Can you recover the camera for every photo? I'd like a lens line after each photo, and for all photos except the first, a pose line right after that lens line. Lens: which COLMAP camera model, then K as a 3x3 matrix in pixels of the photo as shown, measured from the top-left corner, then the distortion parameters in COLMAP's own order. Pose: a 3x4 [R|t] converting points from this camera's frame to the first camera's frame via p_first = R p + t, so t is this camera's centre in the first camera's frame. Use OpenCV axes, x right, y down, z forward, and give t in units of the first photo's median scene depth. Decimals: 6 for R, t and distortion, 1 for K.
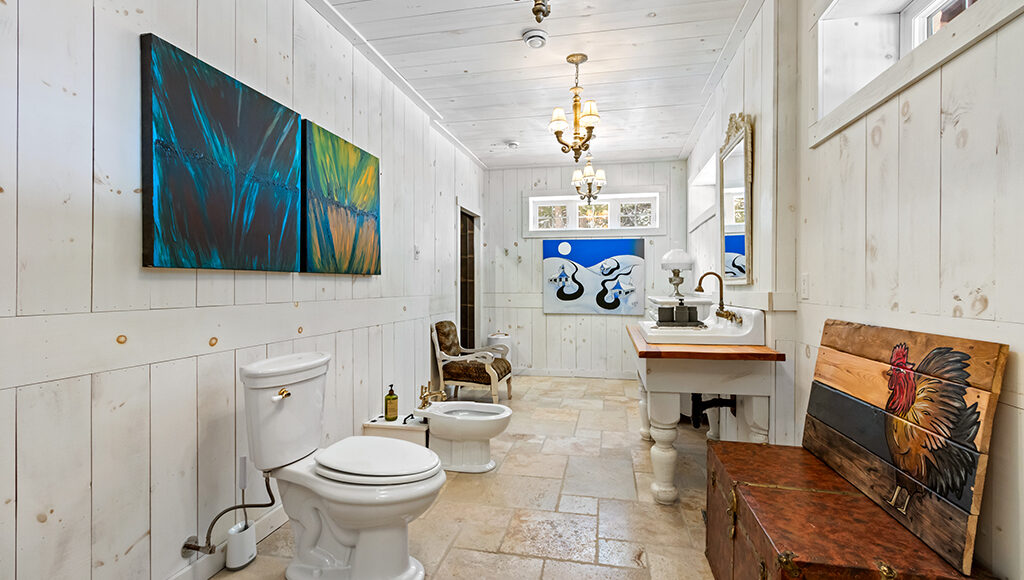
lens RADIAL K [[475.8, 0, 511.2], [0, 475.8, 286.9], [0, 0, 1]] dist [0.002142, 0.000874]
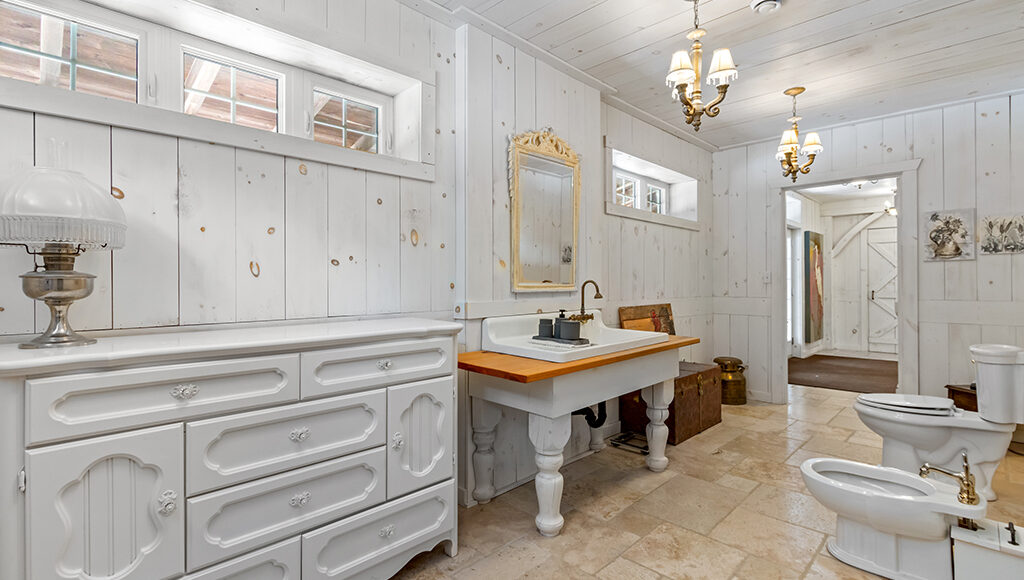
lens RADIAL K [[475.8, 0, 511.2], [0, 475.8, 286.9], [0, 0, 1]] dist [0.002142, 0.000874]
pose [[-0.840391, -0.001583, 0.541978, -0.020332], [0.003413, 0.999960, 0.008212, -0.023133], [-0.541970, 0.008751, -0.840352, 1.805994]]
